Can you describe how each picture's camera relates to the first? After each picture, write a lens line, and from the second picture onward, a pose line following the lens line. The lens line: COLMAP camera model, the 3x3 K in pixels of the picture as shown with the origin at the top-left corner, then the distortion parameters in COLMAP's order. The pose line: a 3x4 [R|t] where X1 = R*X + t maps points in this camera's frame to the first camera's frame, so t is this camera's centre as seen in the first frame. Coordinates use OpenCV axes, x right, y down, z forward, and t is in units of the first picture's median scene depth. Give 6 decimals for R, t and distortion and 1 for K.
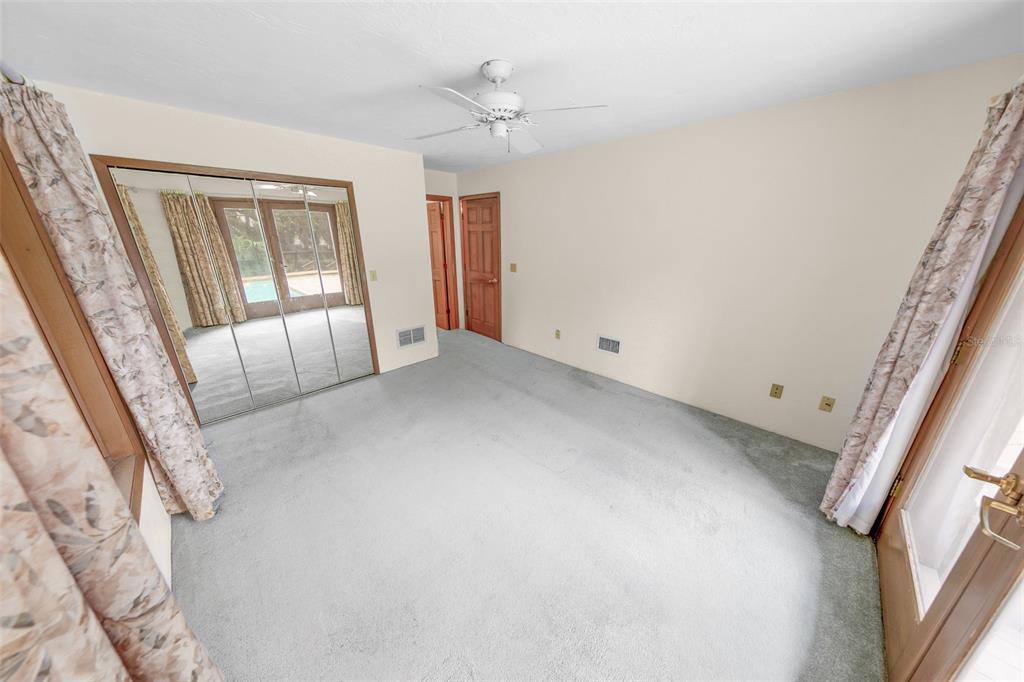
lens RADIAL K [[320.7, 0, 512.0], [0, 320.7, 341.0], [0, 0, 1]] dist [0.000521, 0.000035]
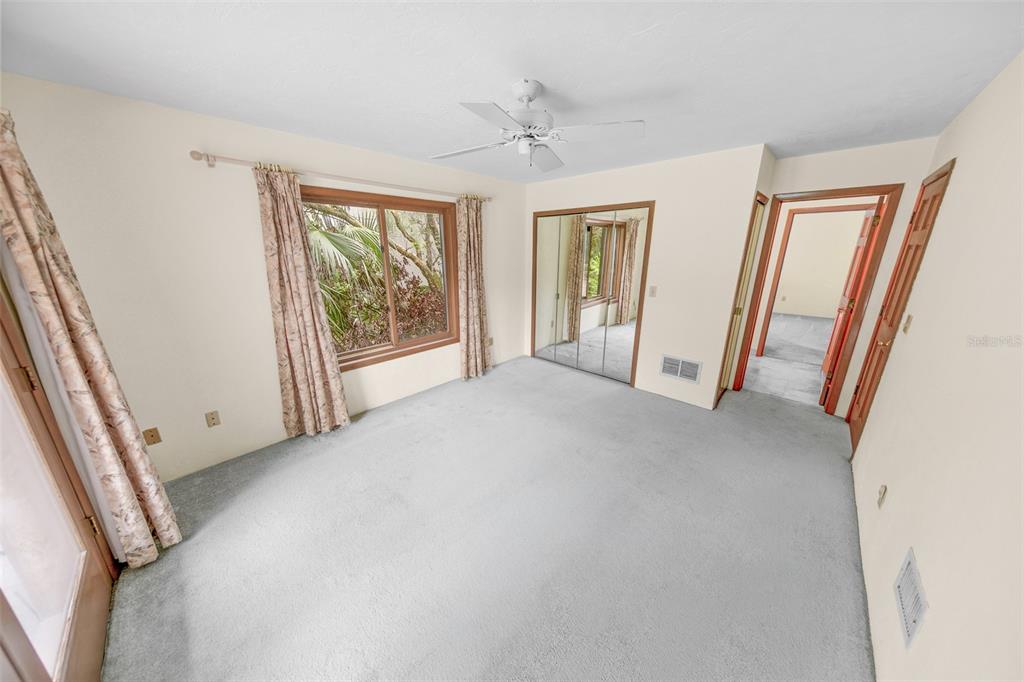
lens RADIAL K [[315.3, 0, 511.4], [0, 315.3, 335.9], [0, 0, 1]] dist [0.000185, 0.000013]
pose [[0.019815, 0.271187, -0.962323, 0.533899], [-0.316842, 0.914605, 0.251215, -0.186310], [0.948271, 0.299926, 0.104046, 0.531285]]
